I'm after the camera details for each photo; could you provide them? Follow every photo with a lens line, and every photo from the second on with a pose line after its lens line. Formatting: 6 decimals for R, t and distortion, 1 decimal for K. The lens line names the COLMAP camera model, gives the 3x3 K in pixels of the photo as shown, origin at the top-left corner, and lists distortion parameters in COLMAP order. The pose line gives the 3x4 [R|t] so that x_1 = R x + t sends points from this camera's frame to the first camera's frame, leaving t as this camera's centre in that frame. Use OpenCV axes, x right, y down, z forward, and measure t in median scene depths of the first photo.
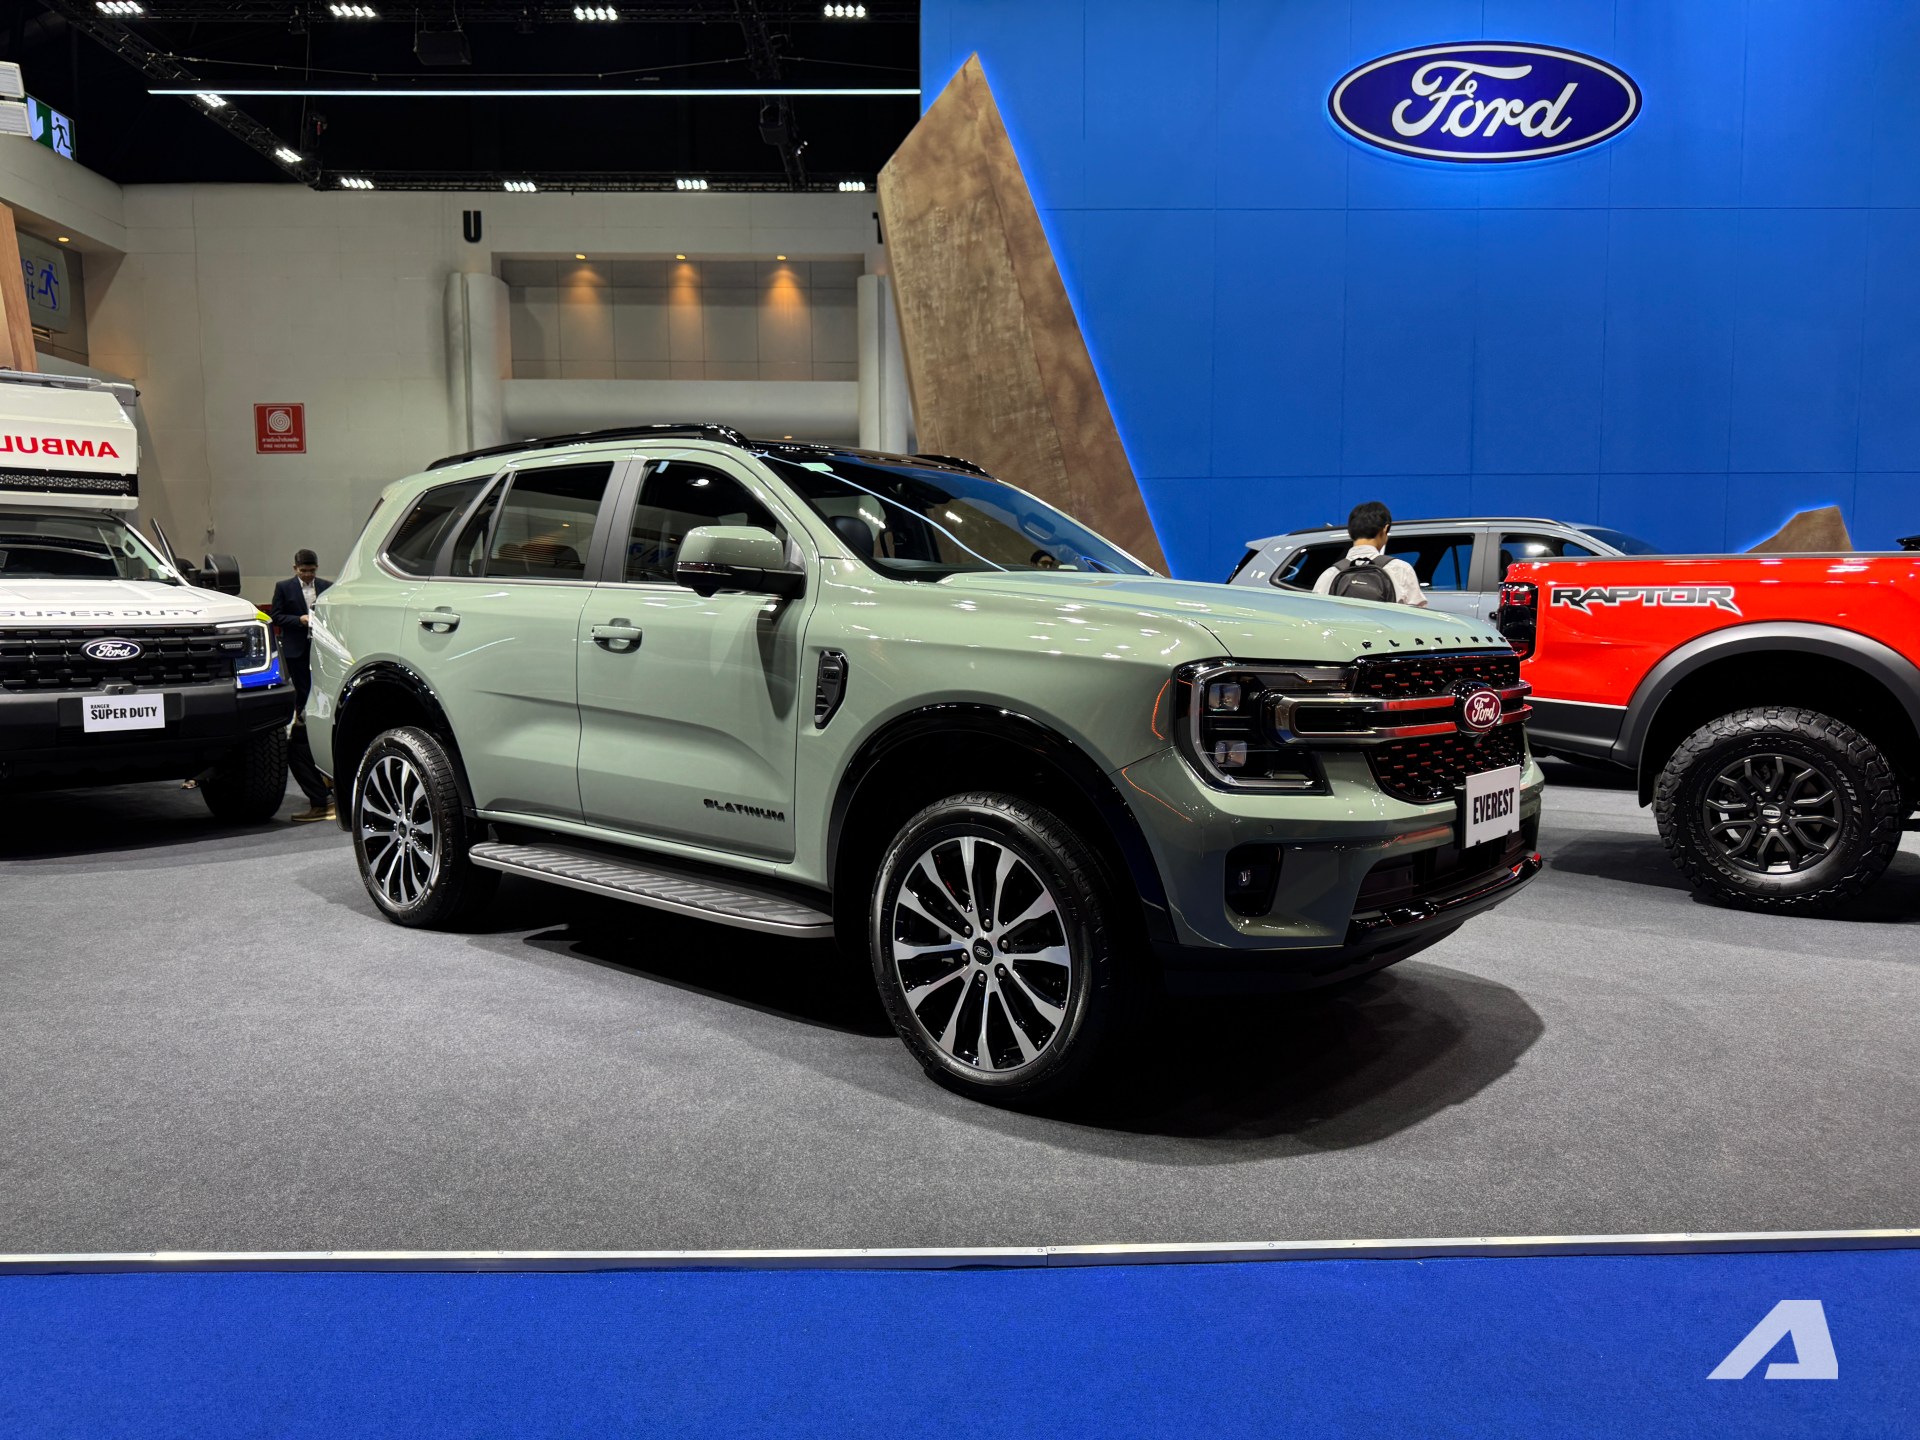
lens RADIAL K [[1352.5, 0, 961.8], [0, 1352.5, 706.3], [0, 0, 1]] dist [0.025396, -0.032573]
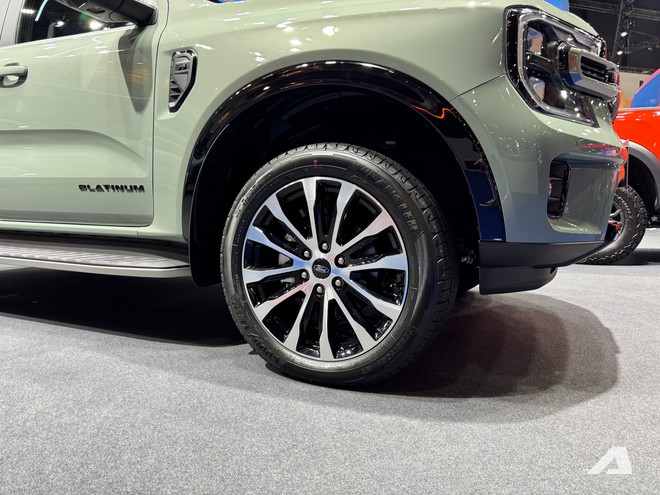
lens RADIAL K [[464.9, 0, 336.3], [0, 464.9, 247.7], [0, 0, 1]] dist [0.025396, -0.032573]
pose [[0.956259, -0.025563, 0.291401, -0.097303], [0.018131, 0.999439, 0.028176, 0.147041], [-0.291958, -0.021661, 0.956186, 0.568556]]
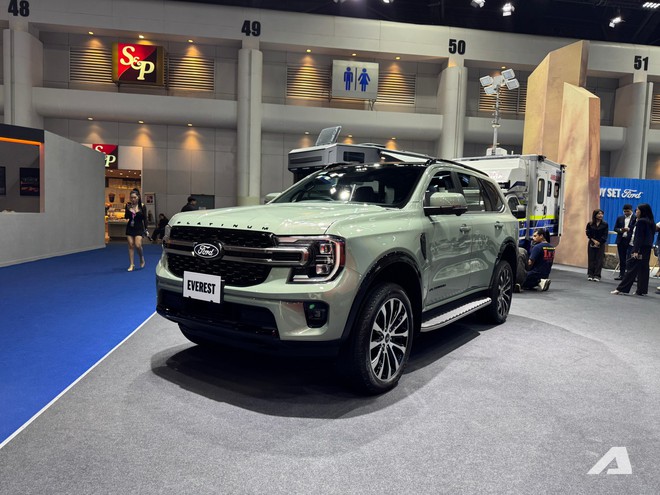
lens RADIAL K [[464.9, 0, 329.7], [0, 464.9, 244.4], [0, 0, 1]] dist [0.025396, -0.032573]
pose [[0.138448, 0.080664, -0.987079, 1.295281], [-0.113957, 0.991355, 0.065030, -0.094241], [0.983792, 0.103481, 0.146443, 1.097427]]
